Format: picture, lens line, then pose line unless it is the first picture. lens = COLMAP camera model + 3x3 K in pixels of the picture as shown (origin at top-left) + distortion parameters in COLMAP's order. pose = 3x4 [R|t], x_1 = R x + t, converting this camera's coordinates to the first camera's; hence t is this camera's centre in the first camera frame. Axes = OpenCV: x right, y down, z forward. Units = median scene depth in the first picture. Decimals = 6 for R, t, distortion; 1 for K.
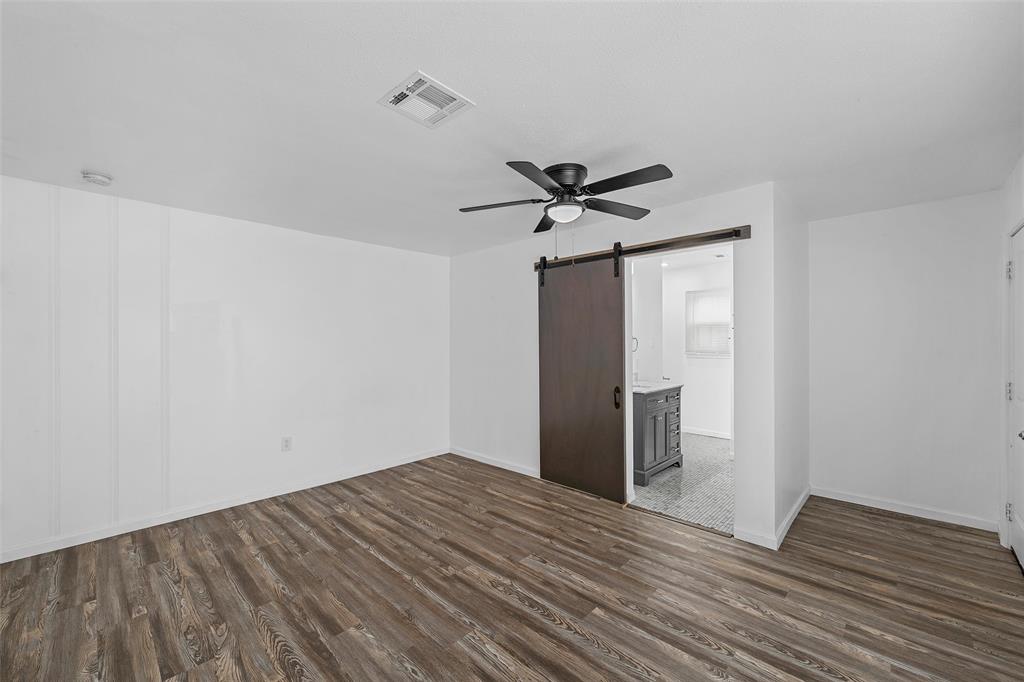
lens RADIAL K [[398.7, 0, 515.9], [0, 398.7, 341.9], [0, 0, 1]] dist [-0.002270, -0.000145]
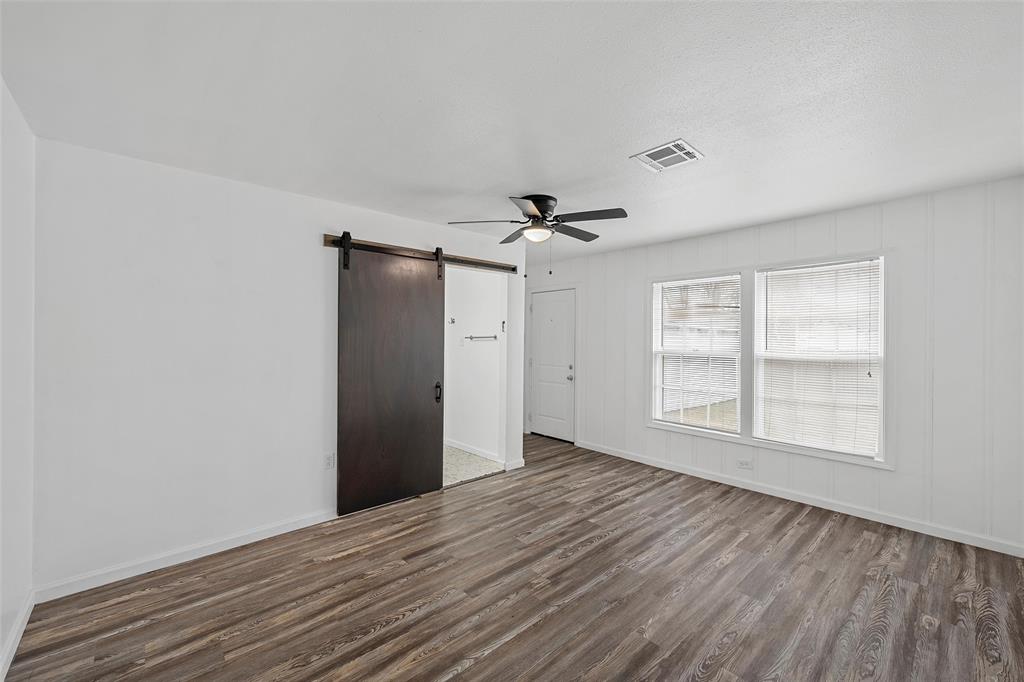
lens RADIAL K [[398.7, 0, 515.9], [0, 398.7, 341.9], [0, 0, 1]] dist [-0.002270, -0.000145]
pose [[0.108054, -0.004531, 0.994135, -0.971785], [0.000556, 0.999990, 0.004497, -0.000176], [-0.994145, 0.000067, 0.108055, 0.834963]]
